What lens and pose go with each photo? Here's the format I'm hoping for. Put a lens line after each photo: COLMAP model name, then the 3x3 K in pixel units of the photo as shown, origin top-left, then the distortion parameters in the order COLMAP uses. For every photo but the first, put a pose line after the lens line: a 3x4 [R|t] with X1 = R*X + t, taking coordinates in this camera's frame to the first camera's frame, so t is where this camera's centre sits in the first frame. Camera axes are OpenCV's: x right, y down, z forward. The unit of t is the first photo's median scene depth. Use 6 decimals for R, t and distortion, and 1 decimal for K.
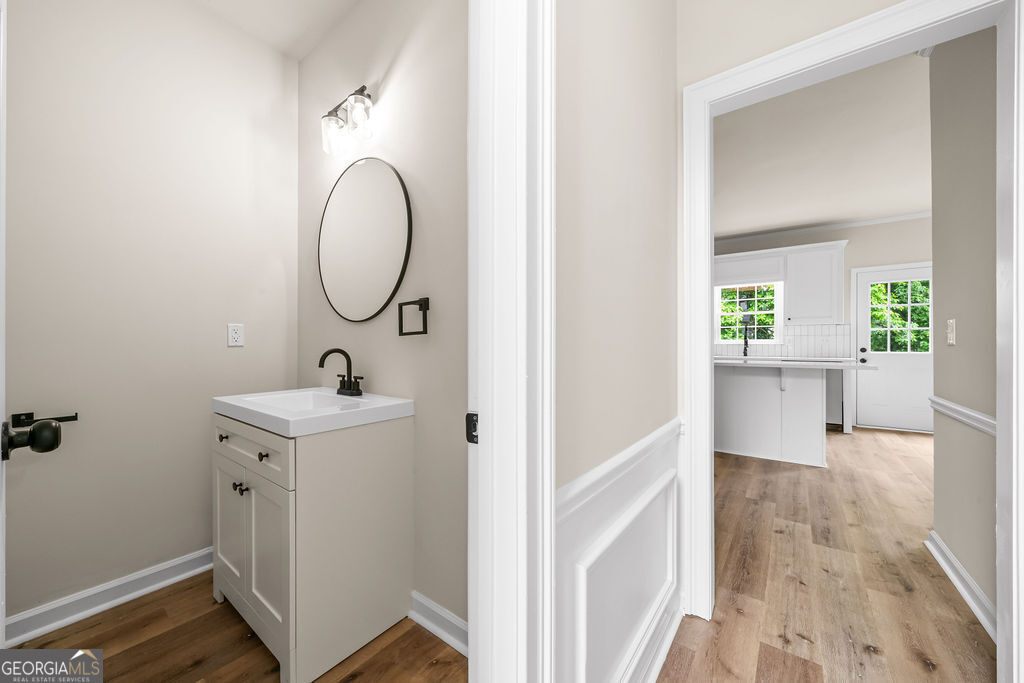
lens RADIAL K [[369.6, 0, 514.6], [0, 369.6, 344.7], [0, 0, 1]] dist [-0.002928, -0.000136]
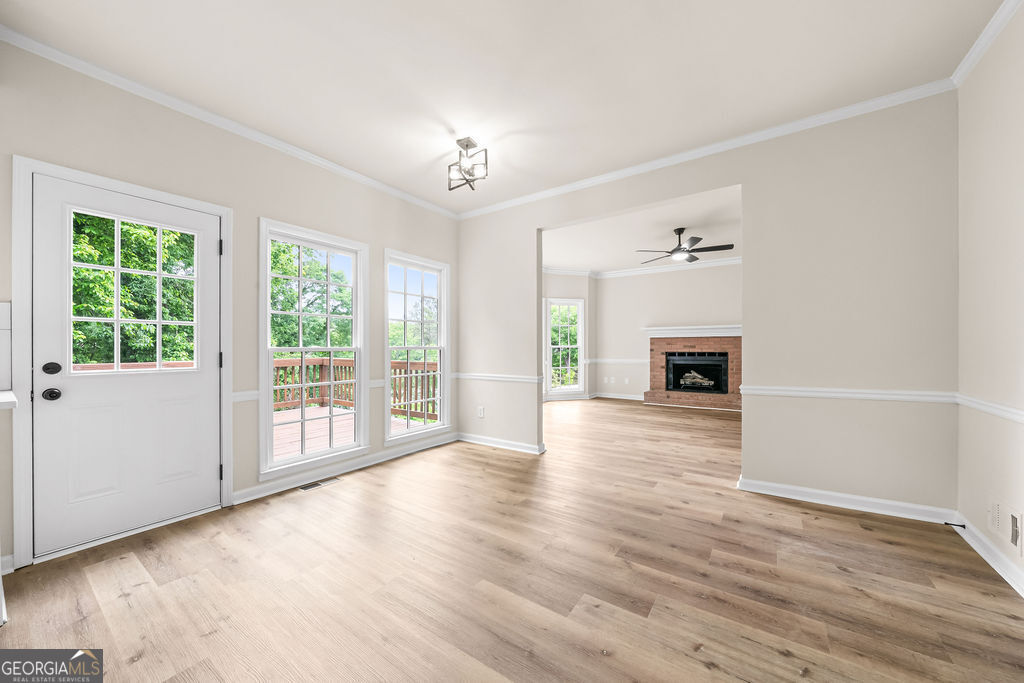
lens RADIAL K [[369.6, 0, 512.9], [0, 369.6, 347.2], [0, 0, 1]] dist [-0.002511, -0.000208]
pose [[-0.038341, 0.001805, 0.999263, 0.555724], [0.005471, 0.999984, -0.001596, -0.005389], [-0.999250, 0.005406, -0.038350, 0.541219]]
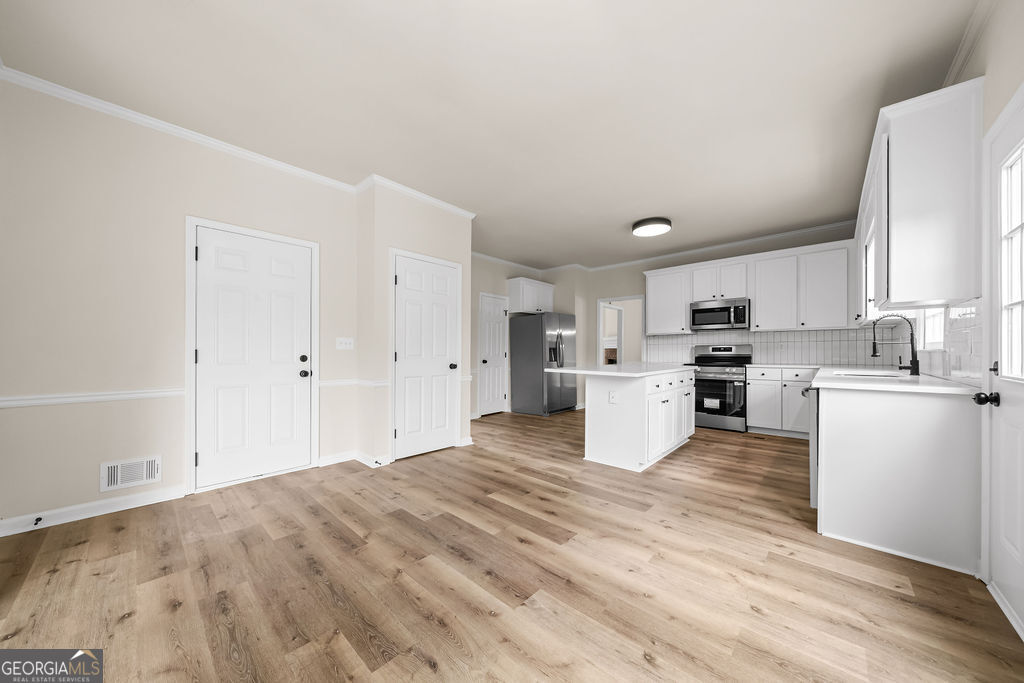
lens RADIAL K [[351.9, 0, 510.0], [0, 351.9, 350.1], [0, 0, 1]] dist [-0.007906, -0.000017]
pose [[-0.097945, -0.000956, -0.995191, 1.386735], [-0.000057, 1.000000, -0.000955, -0.001551], [0.995192, -0.000037, -0.097945, 0.624112]]
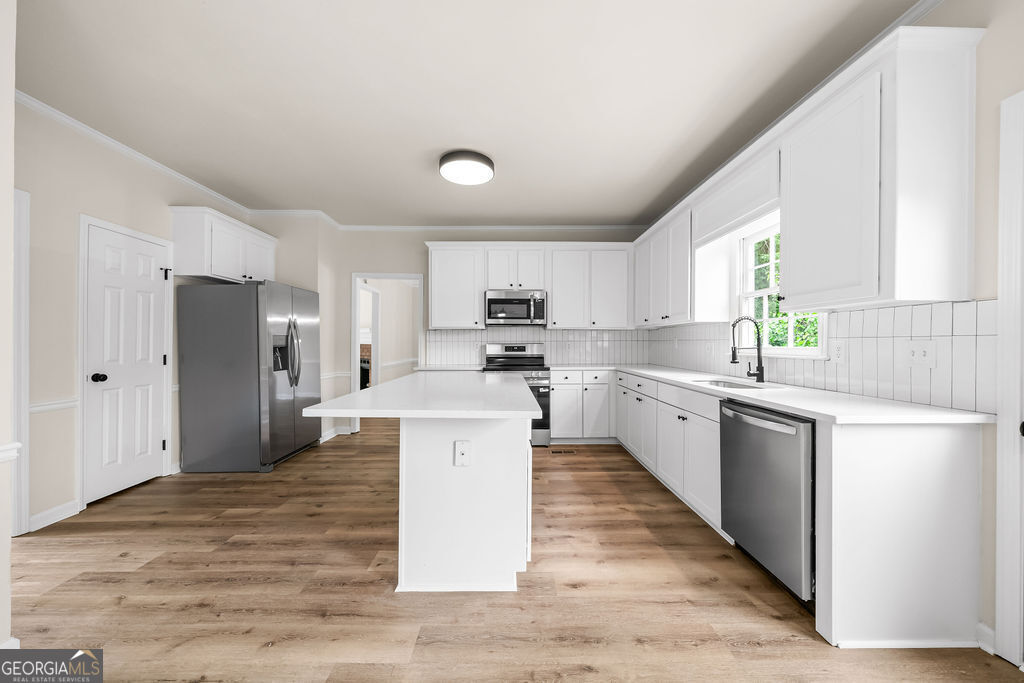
lens RADIAL K [[364.5, 0, 512.0], [0, 364.5, 341.5], [0, 0, 1]] dist [-0.001914, -0.000039]
pose [[0.611223, -0.000277, -0.791458, 0.974314], [-0.005312, 0.999976, -0.004452, -0.020065], [0.791440, 0.006926, 0.611207, 0.572132]]
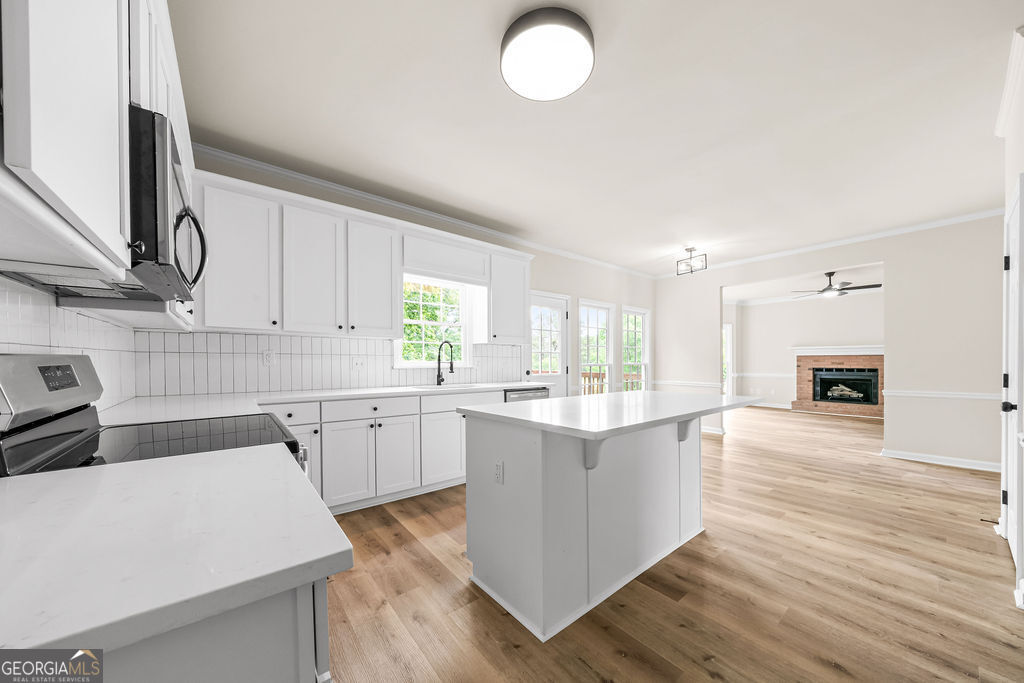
lens RADIAL K [[355.9, 0, 511.1], [0, 355.9, 359.5], [0, 0, 1]] dist [-0.005649, 0.000076]
pose [[0.245358, 0.006495, 0.969411, 0.013311], [0.000825, 0.999976, -0.006909, -0.015046], [-0.969432, 0.002495, 0.245347, 0.858922]]
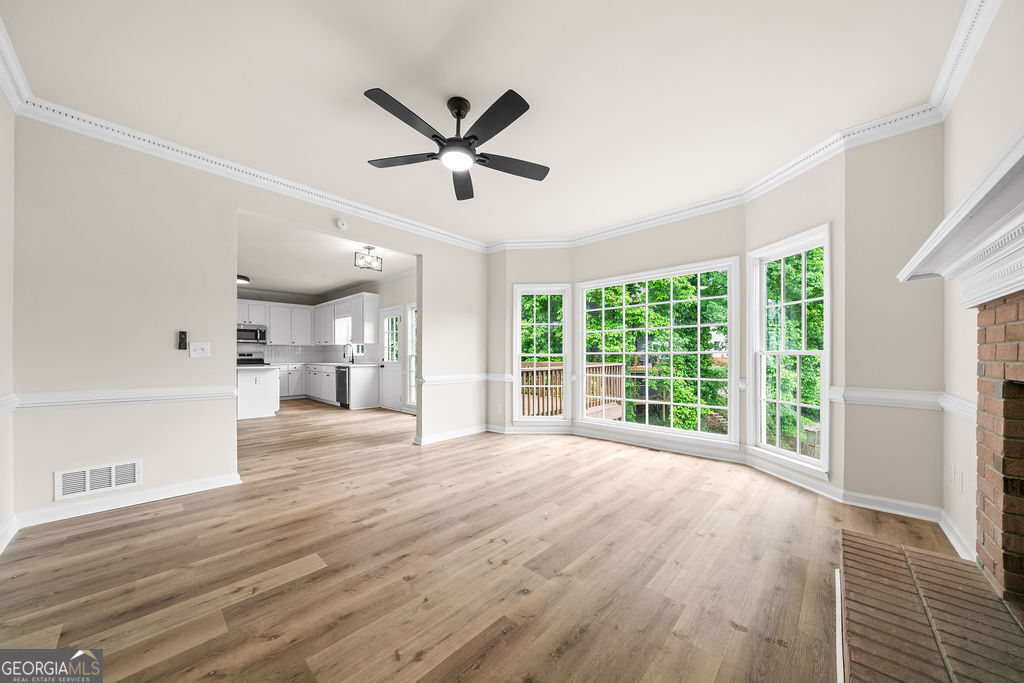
lens RADIAL K [[346.3, 0, 512.1], [0, 346.3, 357.8], [0, 0, 1]] dist [-0.007919, -0.000009]
pose [[0.994778, 0.002562, -0.102028, 1.760875], [-0.001926, 0.999978, 0.006328, -0.004053], [0.102042, -0.006099, 0.994761, -0.468389]]
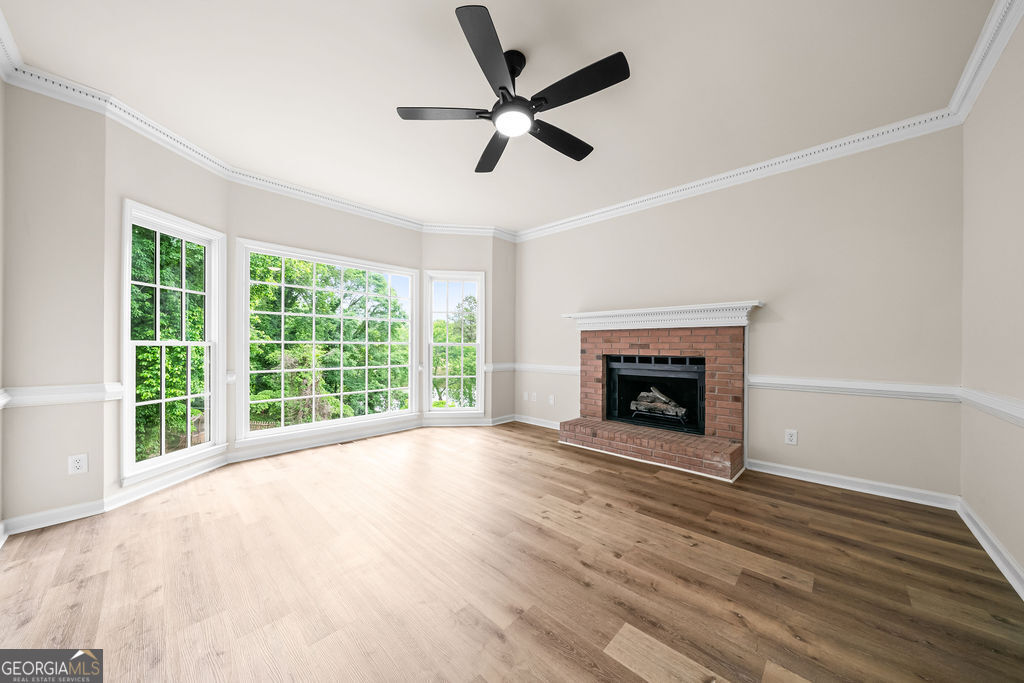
lens RADIAL K [[347.5, 0, 512.0], [0, 347.5, 341.5], [0, 0, 1]] dist [-0.007645, 0.000016]
pose [[0.116973, 0.017084, 0.992988, 1.212450], [-0.006040, 0.999846, -0.016491, -0.001686], [-0.993117, -0.004069, 0.117058, -0.046324]]
